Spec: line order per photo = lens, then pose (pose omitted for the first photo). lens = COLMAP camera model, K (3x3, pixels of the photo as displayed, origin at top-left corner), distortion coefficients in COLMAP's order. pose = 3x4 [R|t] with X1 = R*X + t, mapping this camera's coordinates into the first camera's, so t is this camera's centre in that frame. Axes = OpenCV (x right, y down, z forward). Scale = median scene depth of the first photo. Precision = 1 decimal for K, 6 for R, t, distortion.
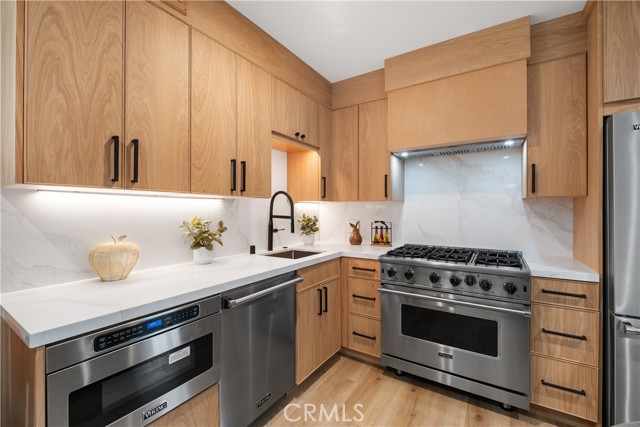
lens RADIAL K [[276.8, 0, 319.8], [0, 276.8, 209.1], [0, 0, 1]] dist [-0.000365, -0.000375]
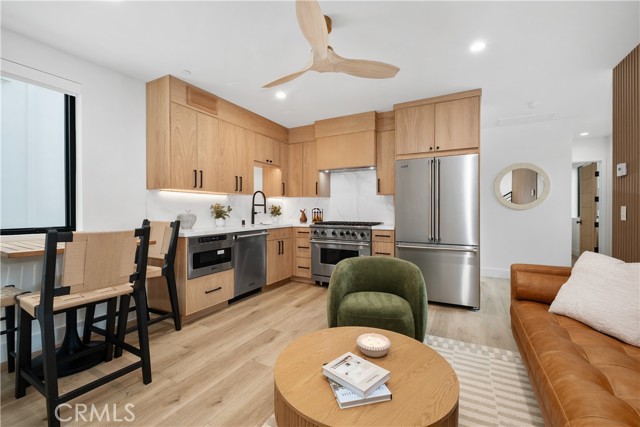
lens RADIAL K [[276.8, 0, 319.1], [0, 276.8, 211.7], [0, 0, 1]] dist [-0.000365, -0.000375]
pose [[0.996967, -0.001205, 0.077810, 0.118672], [0.000230, 0.999922, 0.012527, 0.051503], [-0.077819, -0.012471, 0.996889, -0.886689]]
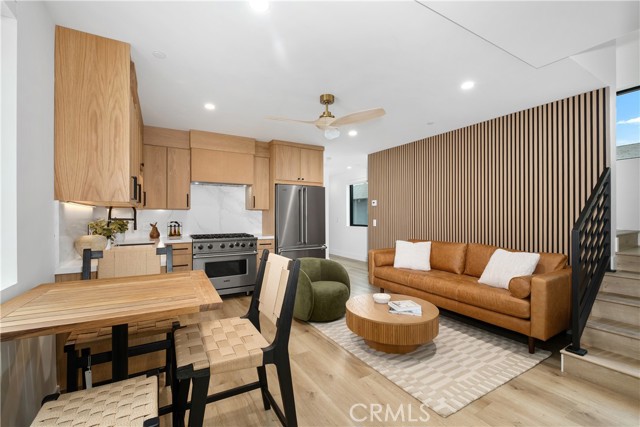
lens RADIAL K [[276.8, 0, 320.7], [0, 276.8, 215.6], [0, 0, 1]] dist [-0.000365, -0.000375]
pose [[0.453023, -0.001753, 0.891497, -0.968973], [-0.005013, 0.999977, 0.004513, -0.001688], [-0.891485, -0.006513, 0.453004, -0.547612]]
